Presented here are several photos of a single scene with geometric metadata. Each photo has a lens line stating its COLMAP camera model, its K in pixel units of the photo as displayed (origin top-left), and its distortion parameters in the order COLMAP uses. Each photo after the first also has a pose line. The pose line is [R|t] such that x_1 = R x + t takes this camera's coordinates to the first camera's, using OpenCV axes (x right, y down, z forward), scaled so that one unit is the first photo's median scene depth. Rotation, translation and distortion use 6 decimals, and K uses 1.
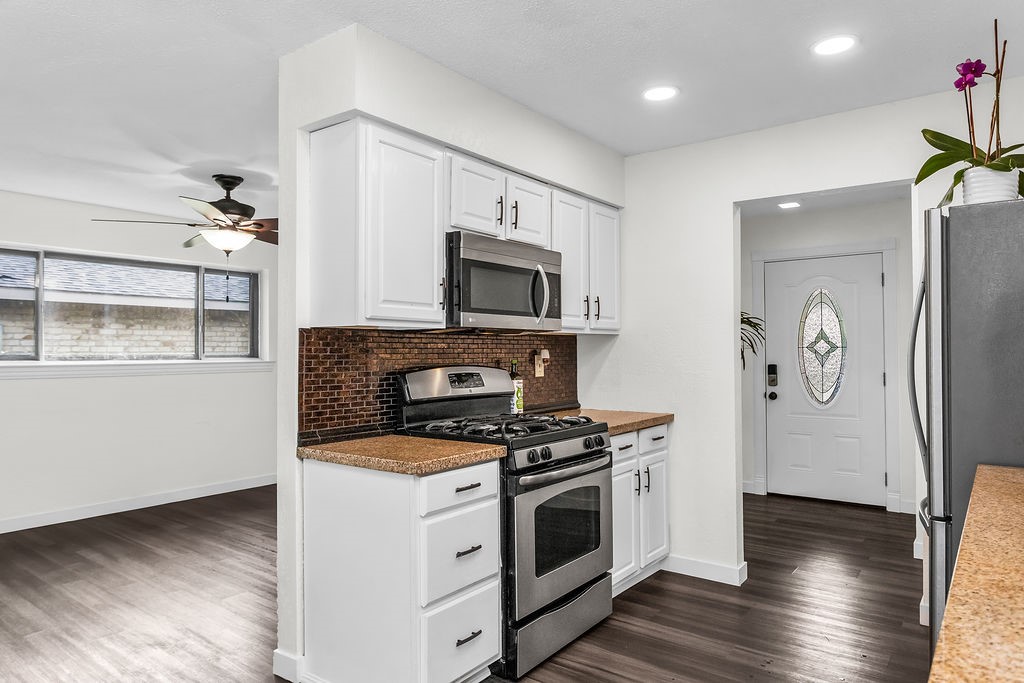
lens RADIAL K [[642.8, 0, 513.6], [0, 642.8, 340.8], [0, 0, 1]] dist [-0.014010, 0.011588]
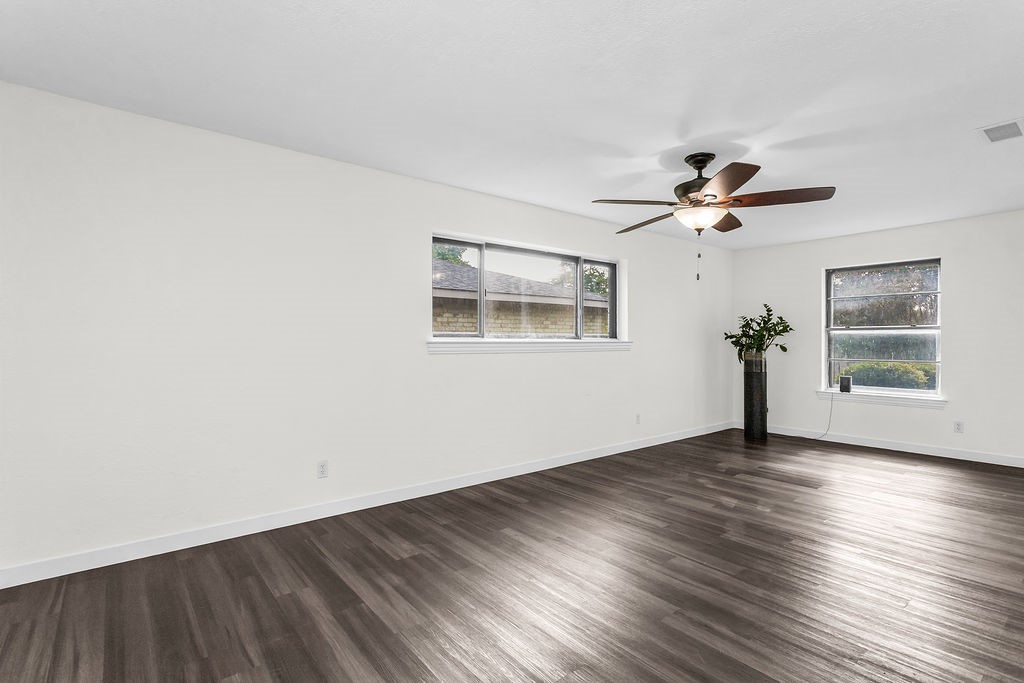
lens RADIAL K [[497.7, 0, 513.3], [0, 497.7, 342.6], [0, 0, 1]] dist [-0.000916, 0.000921]
pose [[0.971414, 0.007347, -0.237279, -0.725672], [-0.002641, 0.999794, 0.020145, 0.032824], [0.237378, -0.018943, 0.971233, 0.209269]]
